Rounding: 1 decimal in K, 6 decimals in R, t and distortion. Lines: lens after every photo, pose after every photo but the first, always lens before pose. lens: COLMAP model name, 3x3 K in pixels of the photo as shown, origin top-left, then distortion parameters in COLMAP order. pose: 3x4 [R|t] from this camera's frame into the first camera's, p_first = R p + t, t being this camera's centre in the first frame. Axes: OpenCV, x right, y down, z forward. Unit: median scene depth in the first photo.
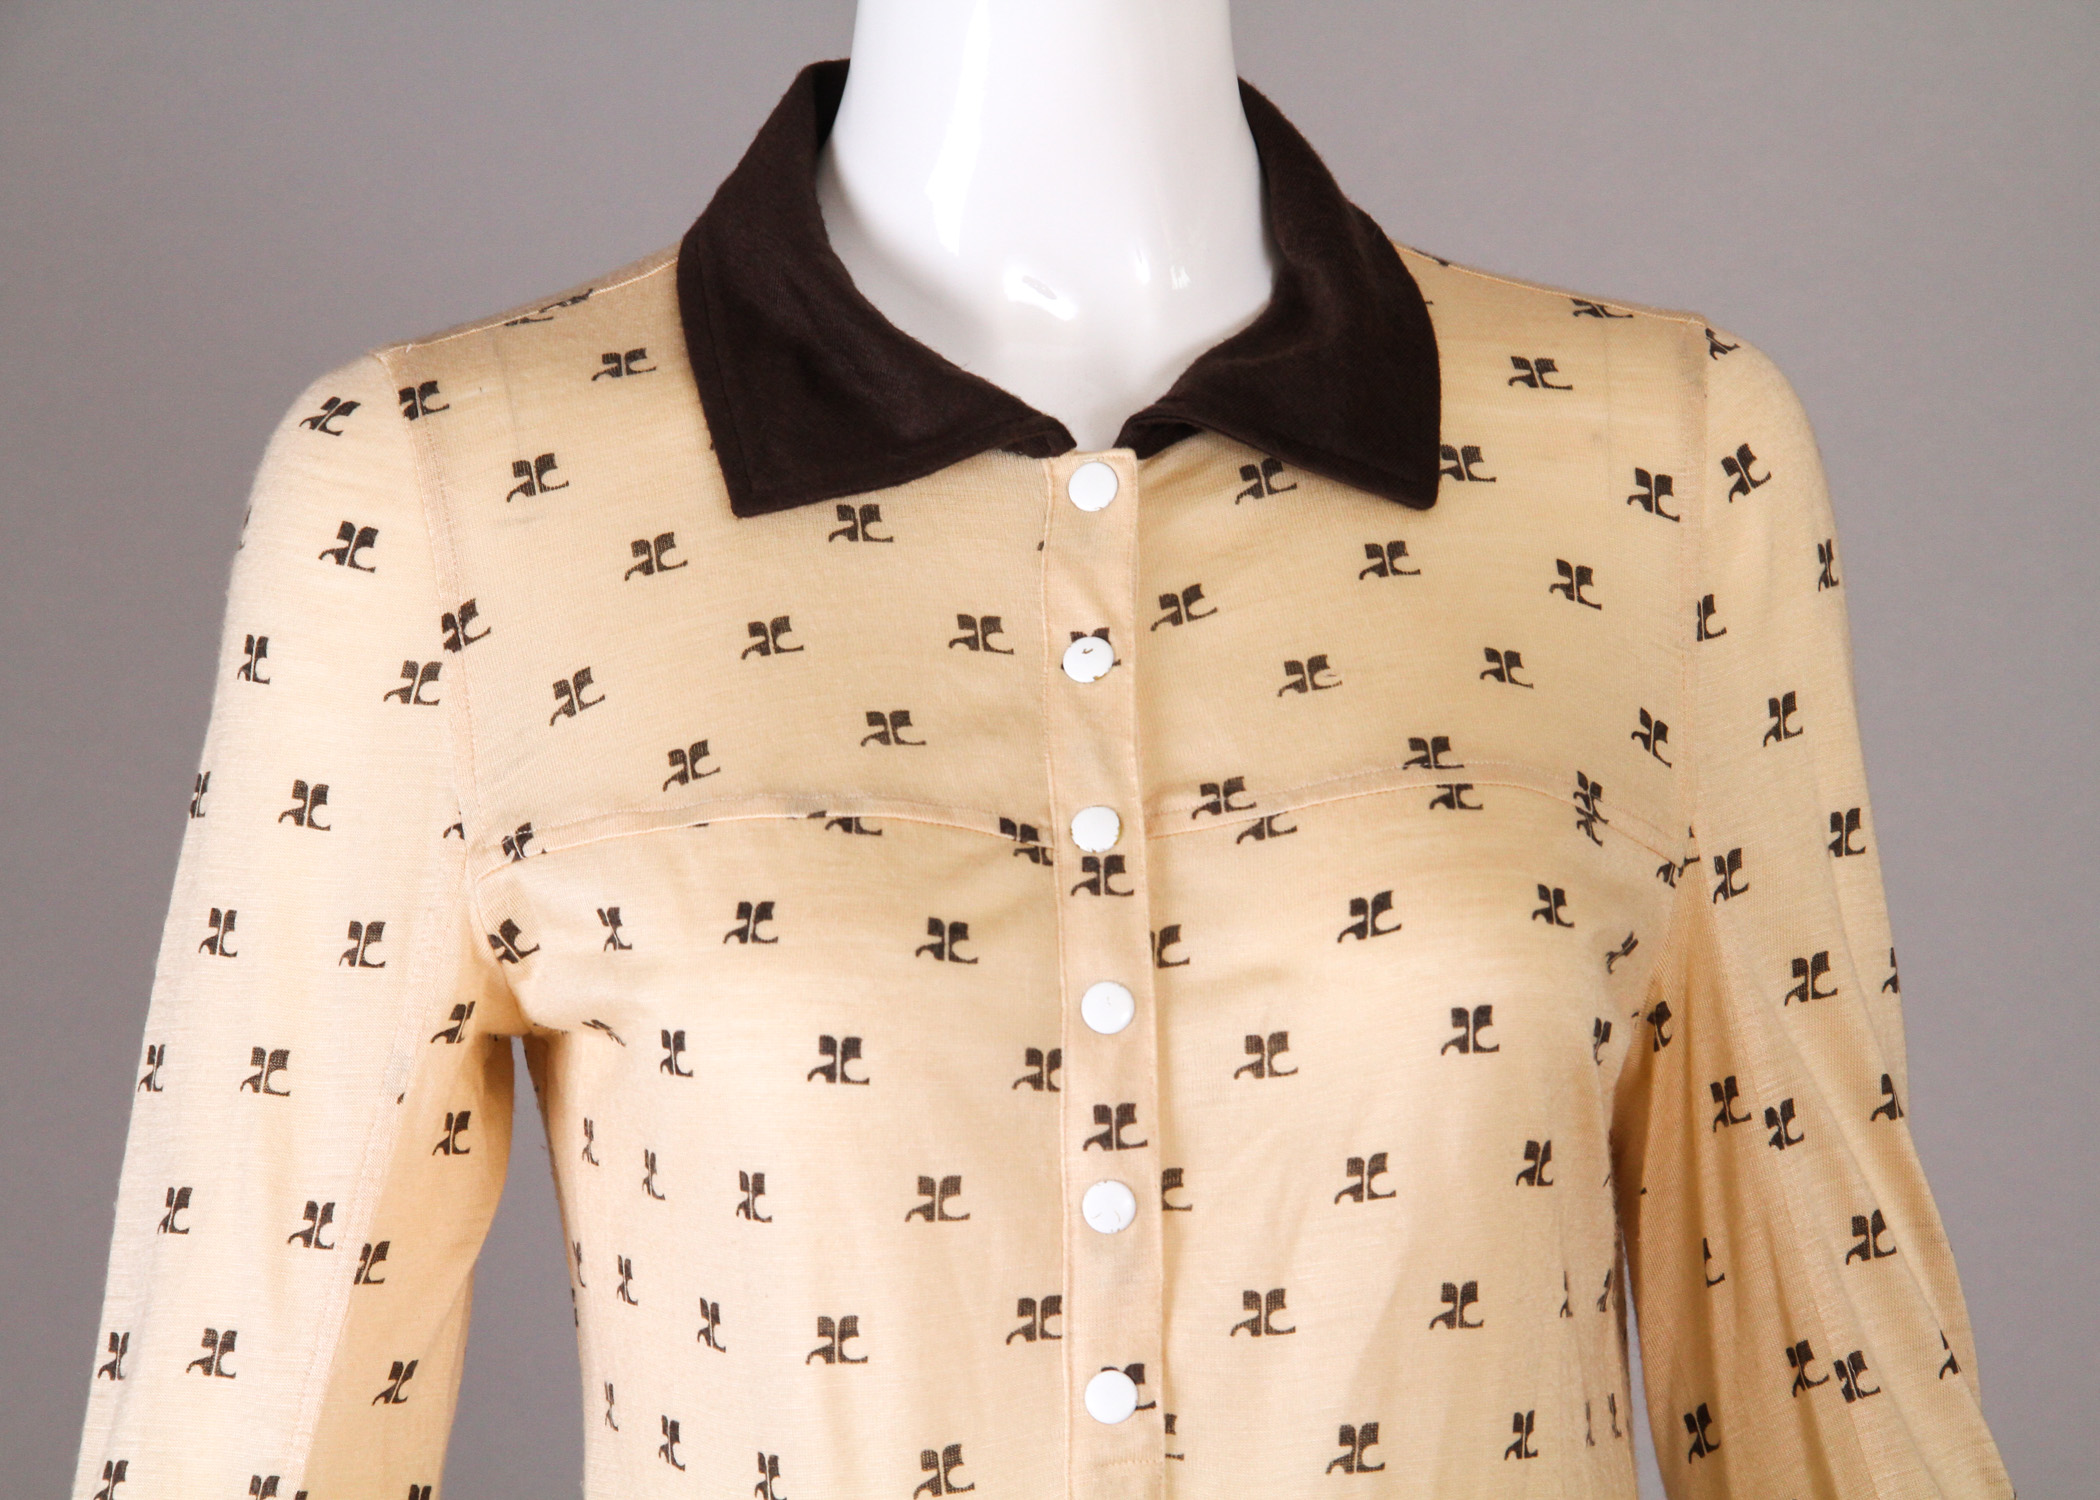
lens RADIAL K [[10786.5, 0, 1081.3], [0, 10786.5, 720.7], [0, 0, 1]] dist [1.375214, 0.000000]
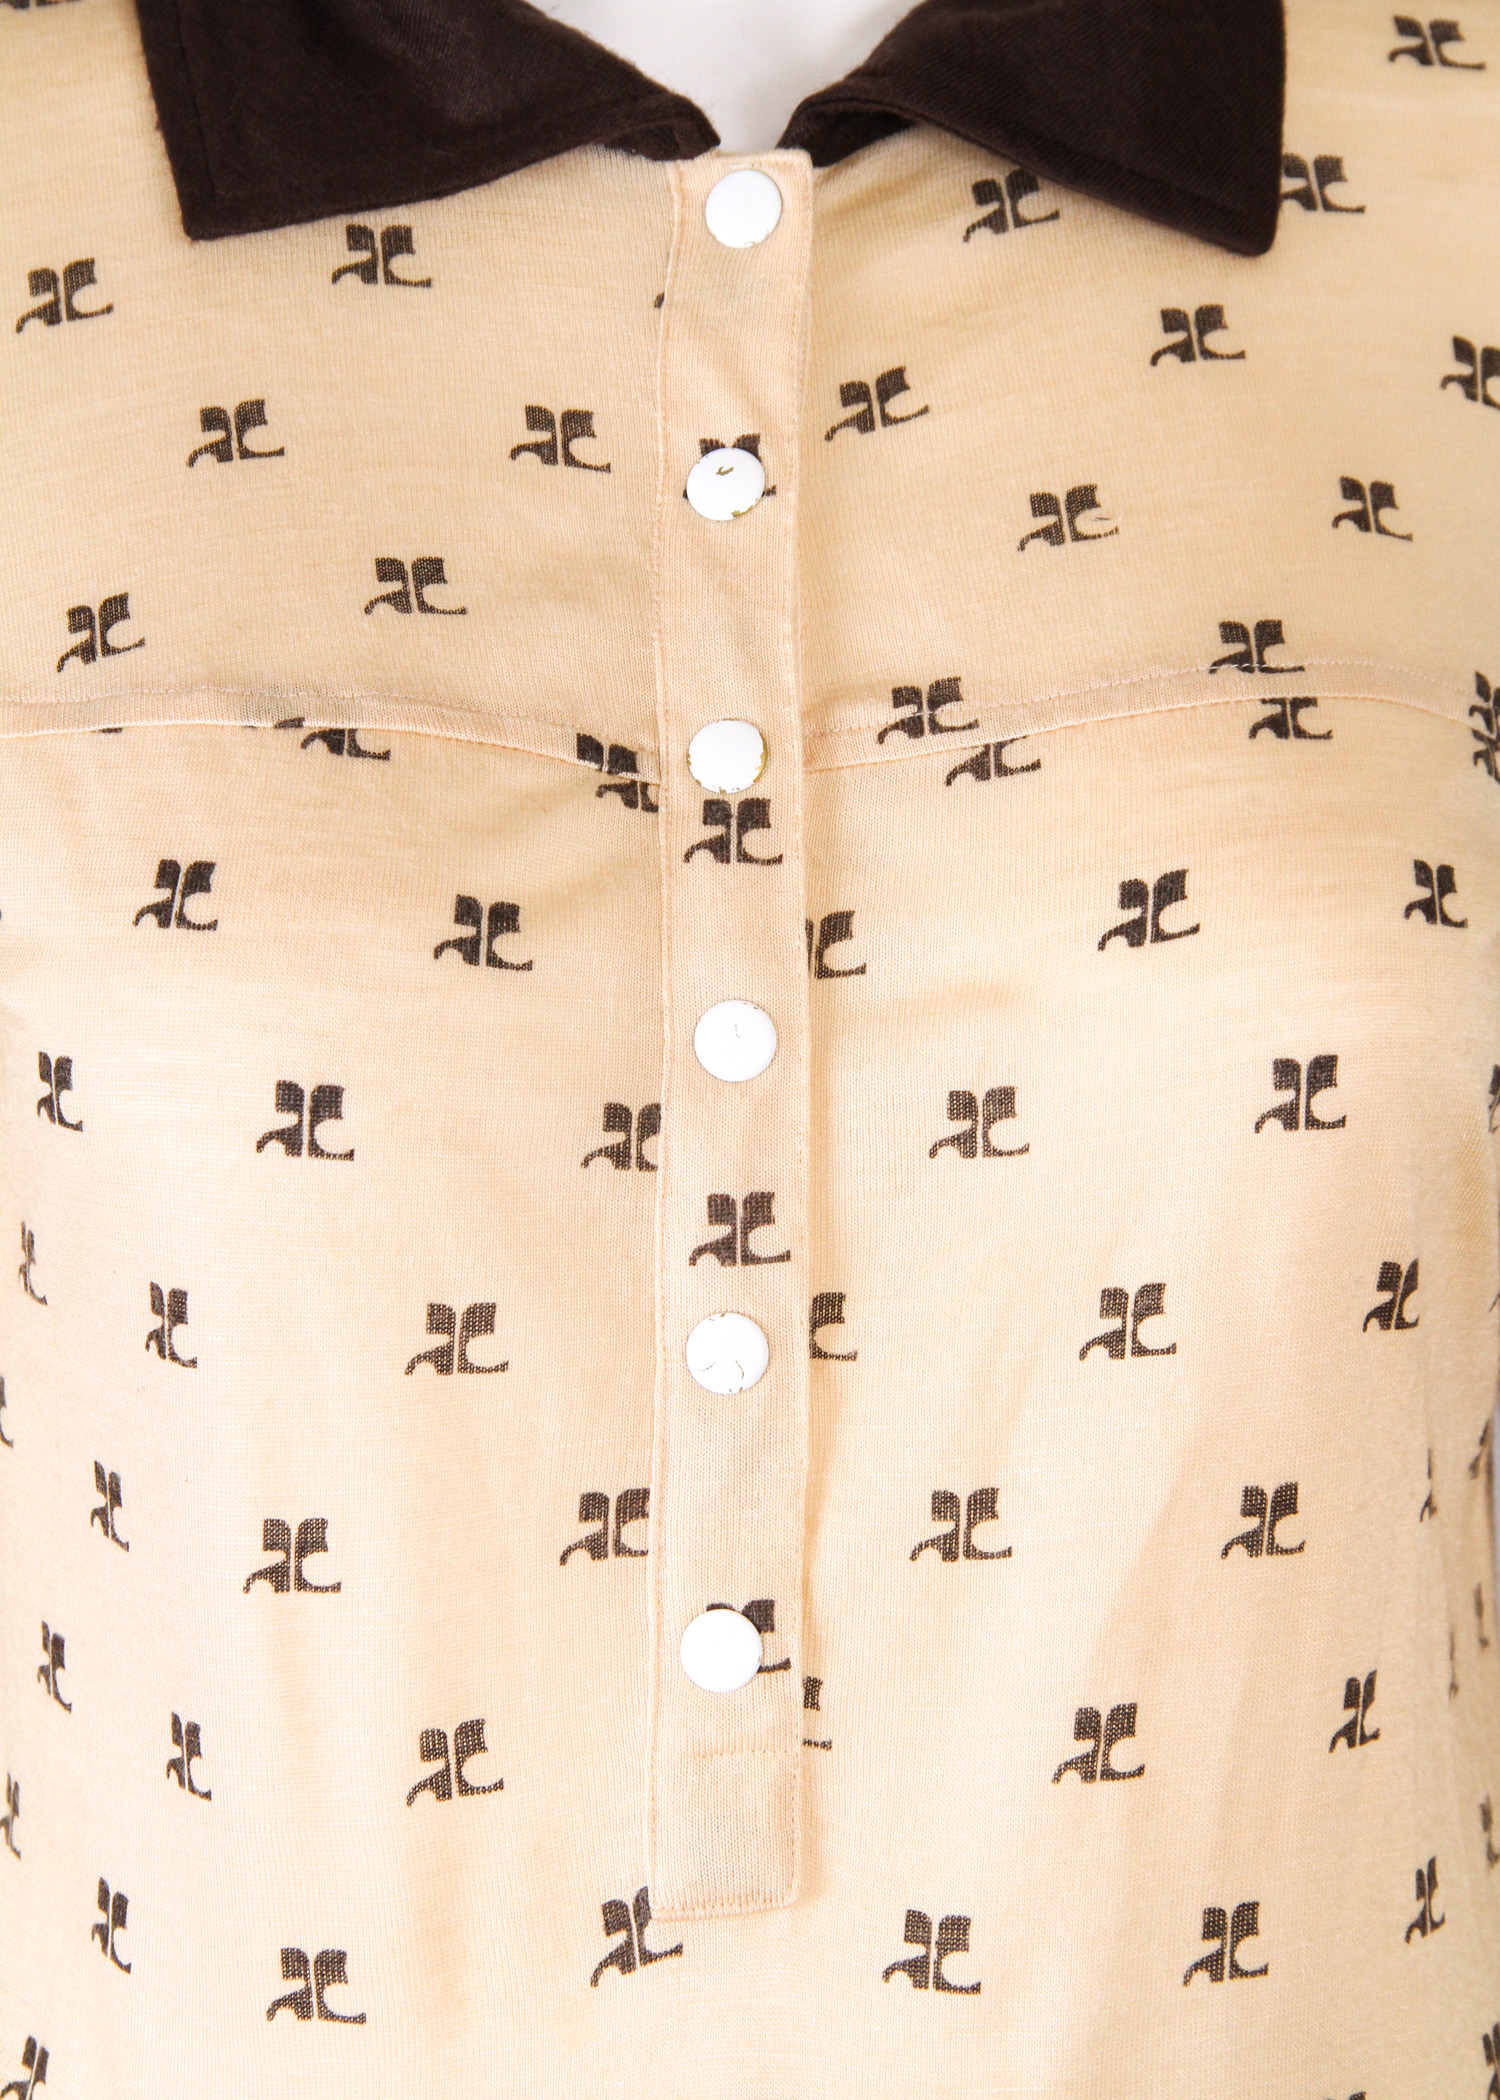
lens RADIAL K [[7228.9, 0, 745.7], [0, 7228.9, 1052.9], [0, 0, 1]] dist [0.563011, 0.000000]
pose [[0.999411, 0.030228, -0.016266, 0.009968], [-0.028247, 0.993457, 0.110661, -0.020007], [0.019505, -0.110137, 0.993725, 0.568841]]
